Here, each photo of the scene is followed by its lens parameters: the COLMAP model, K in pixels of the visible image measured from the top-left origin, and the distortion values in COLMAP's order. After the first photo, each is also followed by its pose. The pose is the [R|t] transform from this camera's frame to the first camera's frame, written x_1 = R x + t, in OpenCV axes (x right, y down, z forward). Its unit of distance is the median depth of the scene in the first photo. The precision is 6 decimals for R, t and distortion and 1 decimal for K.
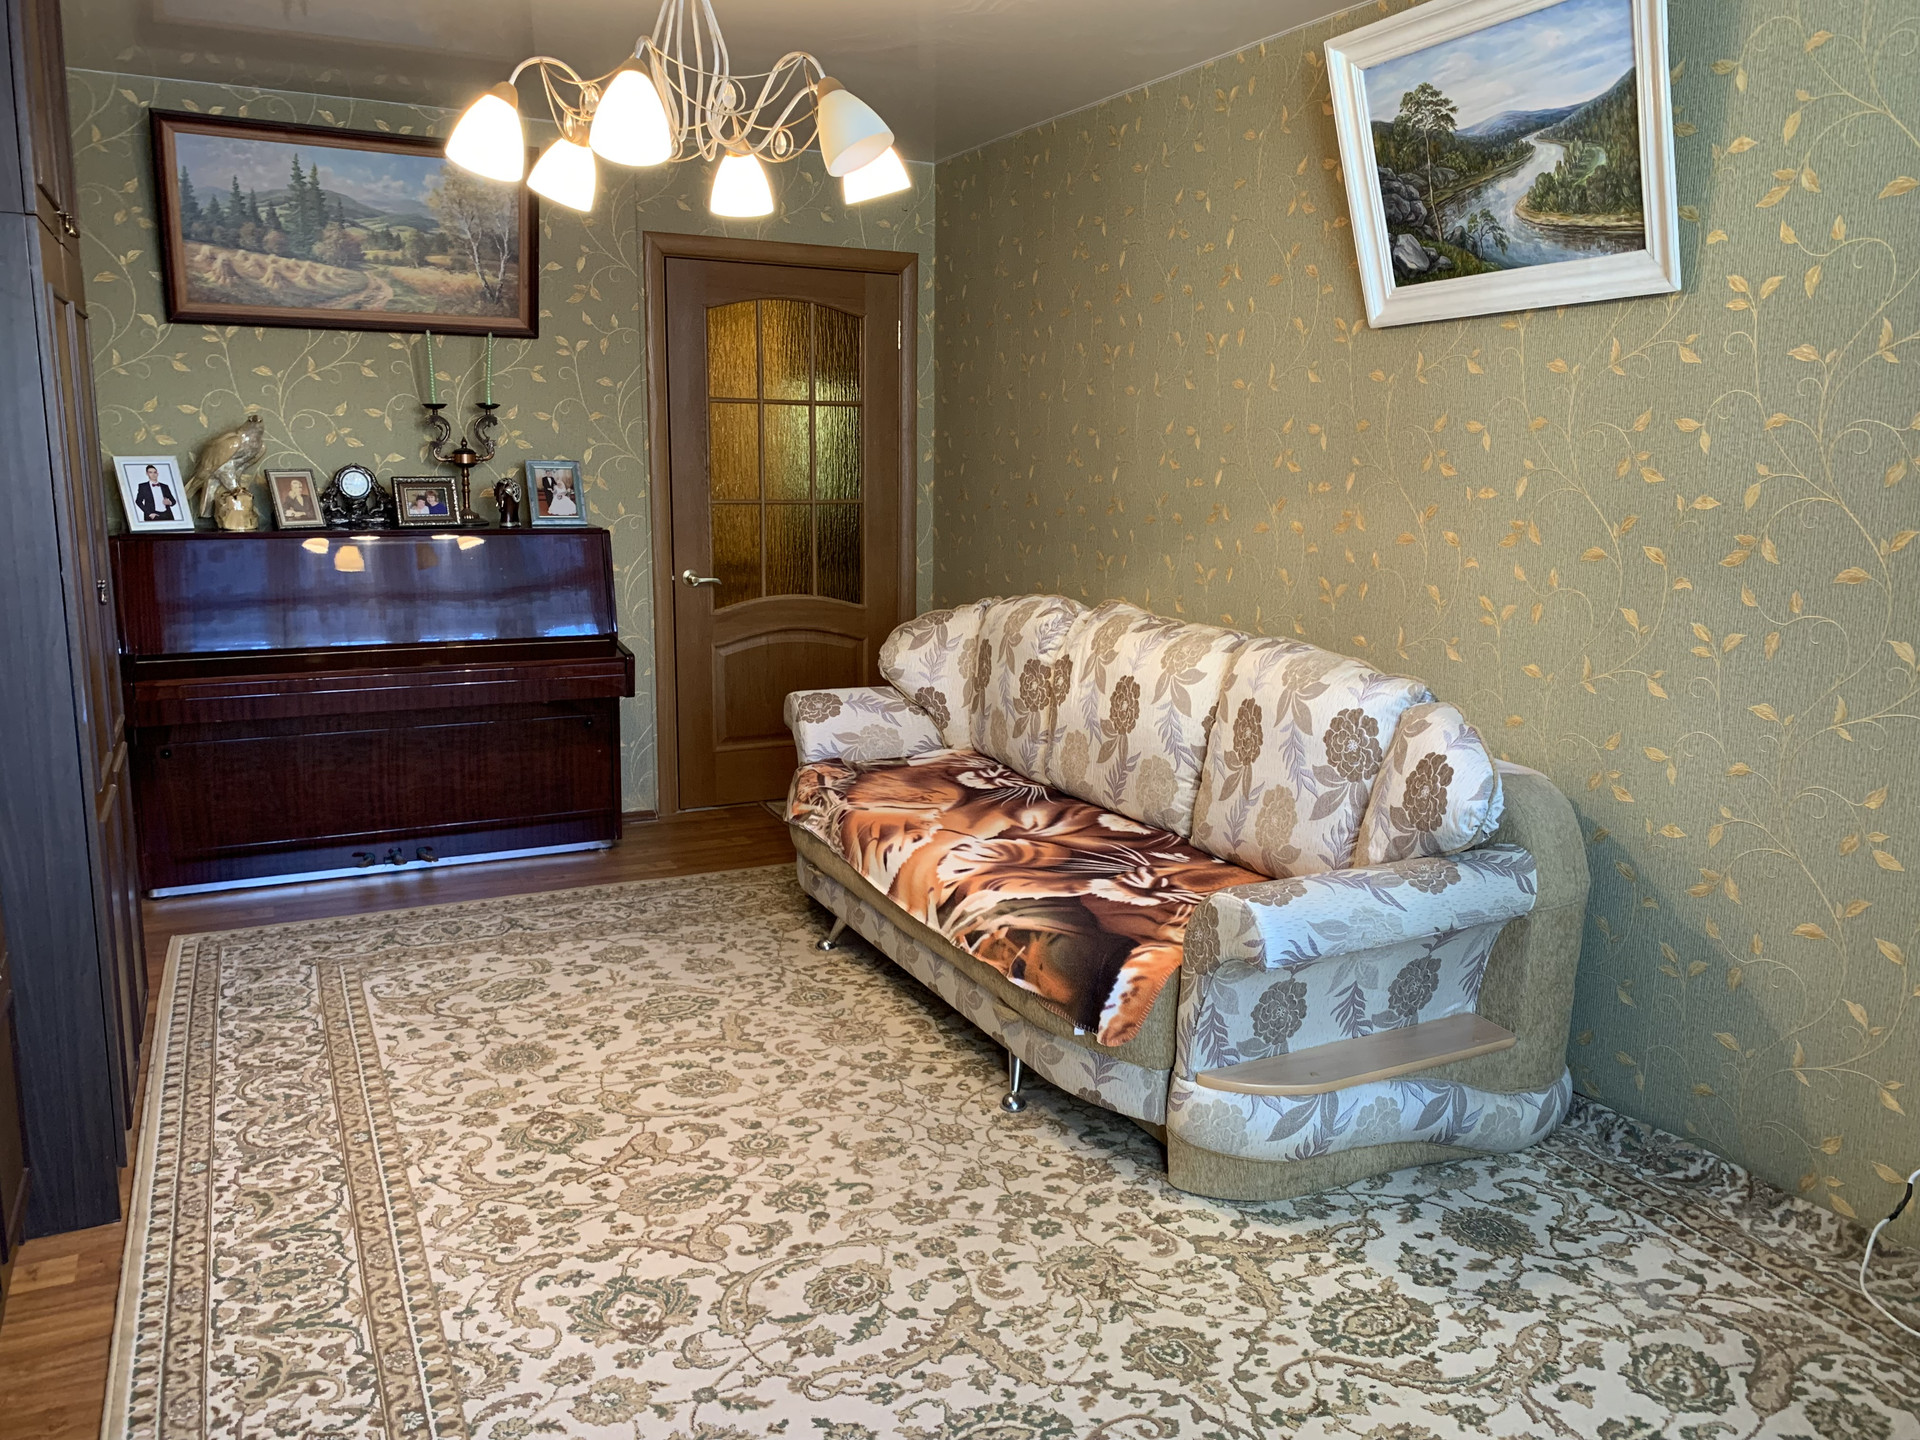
lens RADIAL K [[1499.7, 0, 967.9], [0, 1499.7, 709.8], [0, 0, 1]] dist [0.080450, -0.093196]
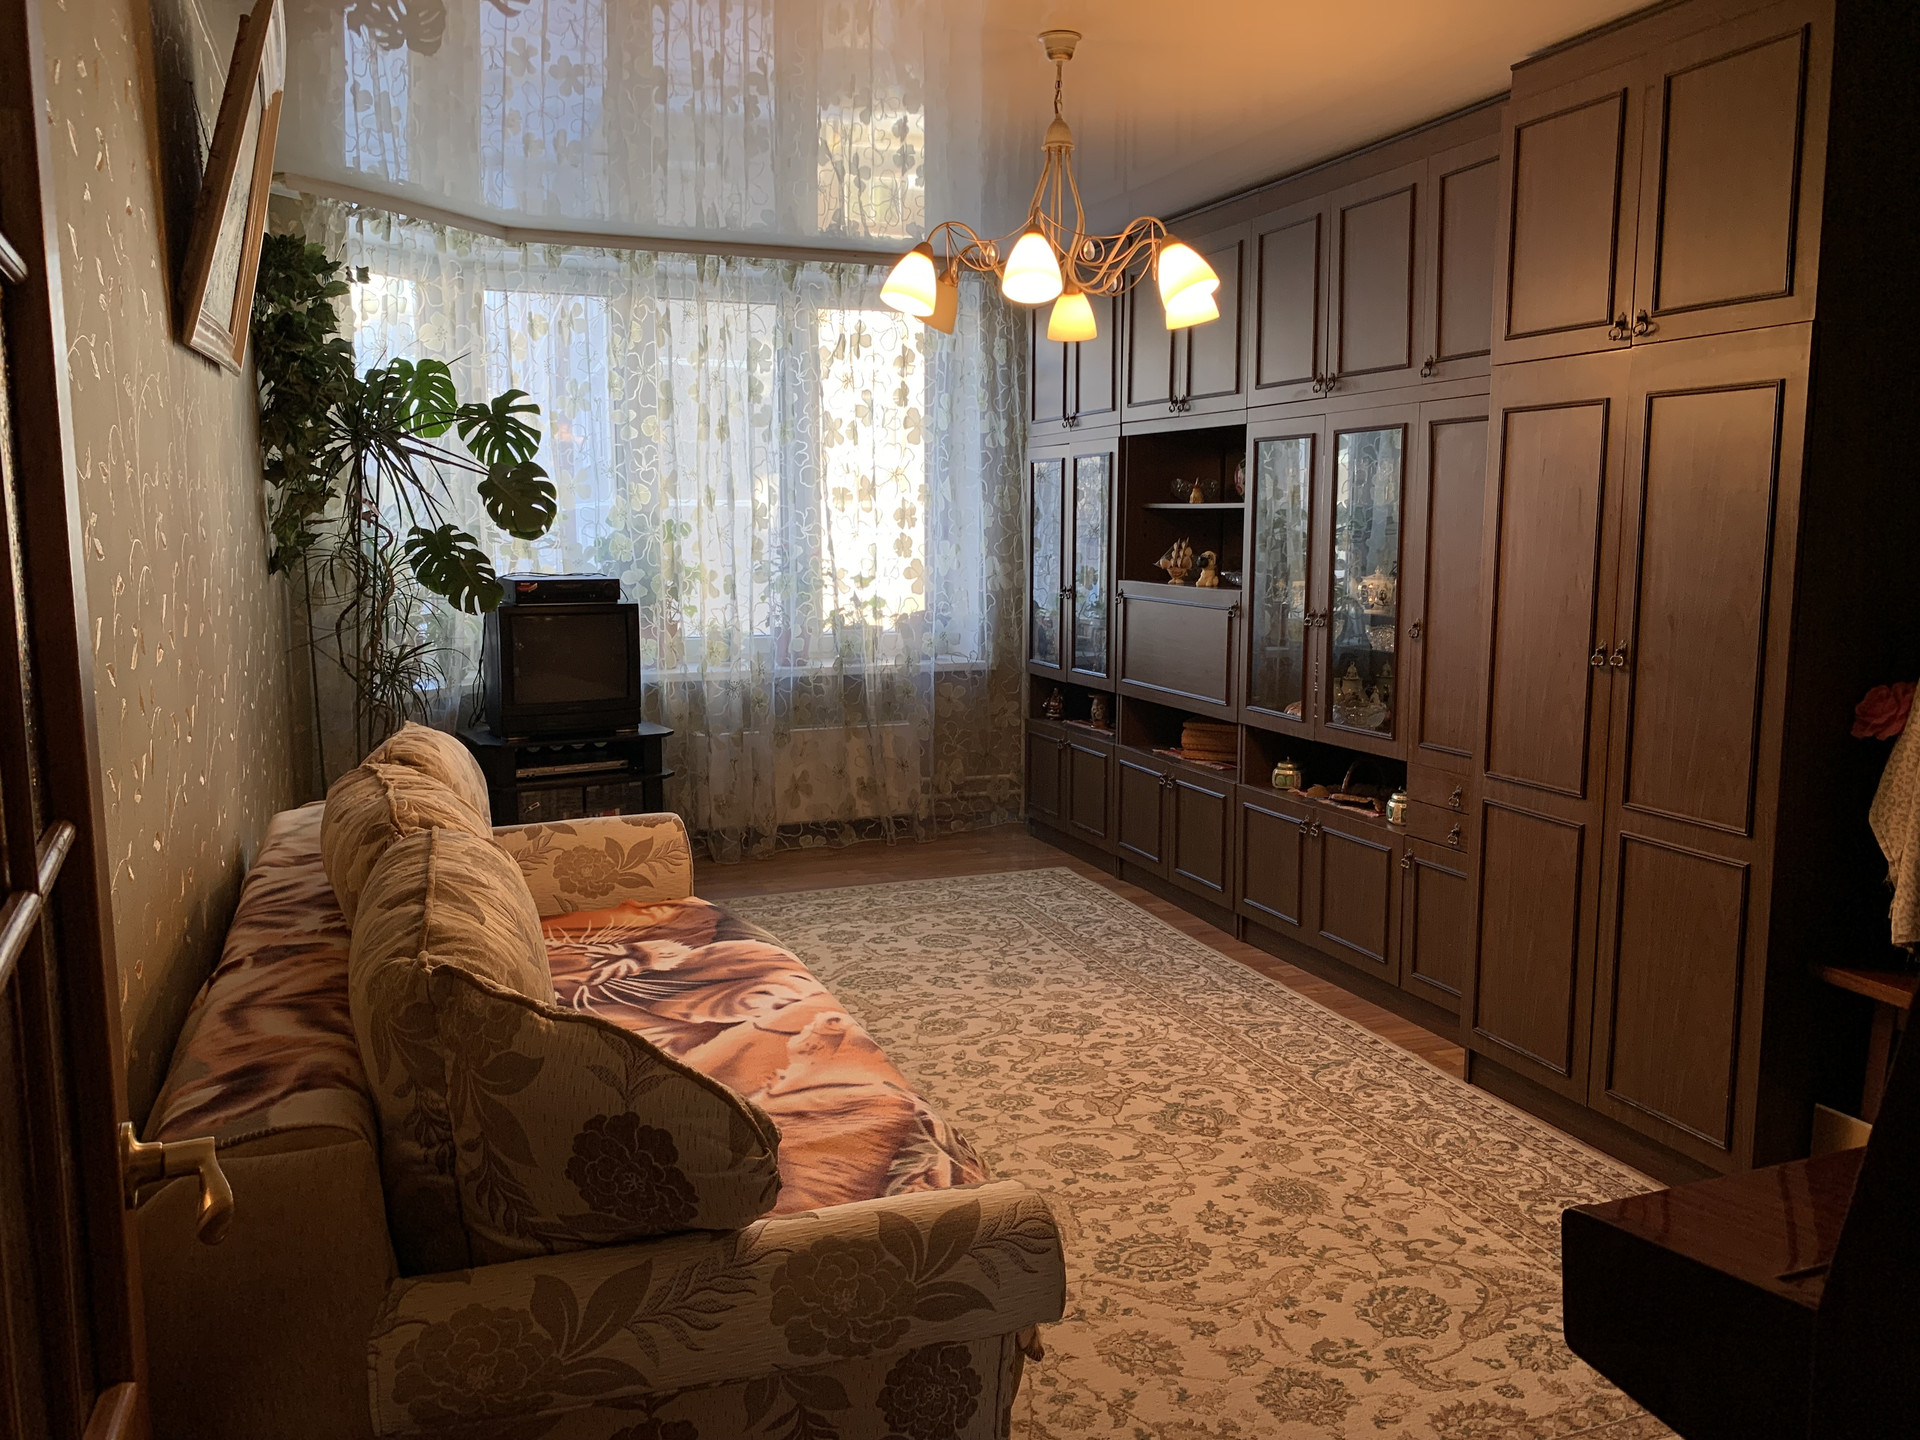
lens RADIAL K [[1499.7, 0, 967.9], [0, 1499.7, 709.8], [0, 0, 1]] dist [0.080450, -0.093196]
pose [[-0.995866, -0.022014, 0.088127, -0.199196], [0.005716, 0.953081, 0.302660, -0.355703], [-0.090655, 0.301913, -0.949015, 1.992711]]
